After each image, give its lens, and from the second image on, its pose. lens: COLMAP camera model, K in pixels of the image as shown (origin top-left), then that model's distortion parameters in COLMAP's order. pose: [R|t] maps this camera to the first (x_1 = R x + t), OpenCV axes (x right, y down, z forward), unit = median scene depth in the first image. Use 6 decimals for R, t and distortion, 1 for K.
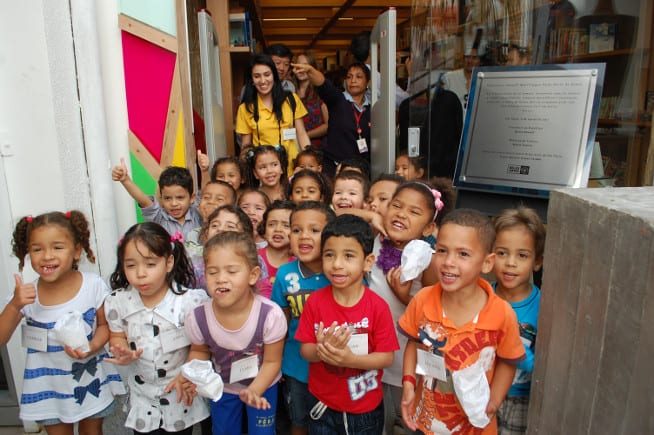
lens RADIAL K [[495.5, 0, 327.0], [0, 495.5, 217.5], [0, 0, 1]] dist [-0.100948, 0.009566]
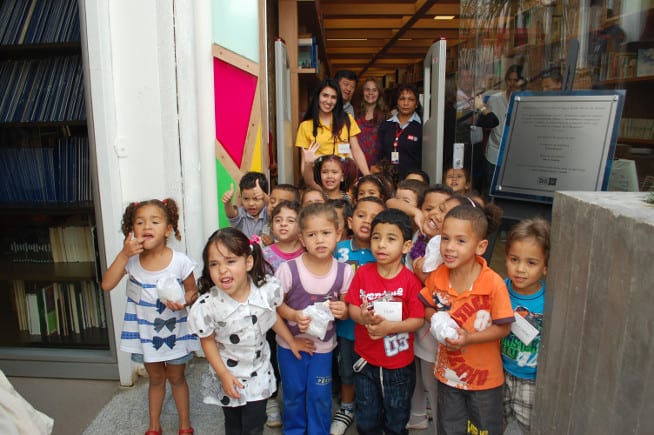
lens RADIAL K [[495.5, 0, 327.0], [0, 495.5, 217.5], [0, 0, 1]] dist [-0.100948, 0.009566]
pose [[0.993309, 0.035963, -0.109745, 0.004408], [-0.039366, 0.998804, -0.029001, 0.036492], [0.108571, 0.033127, 0.993537, -0.170300]]
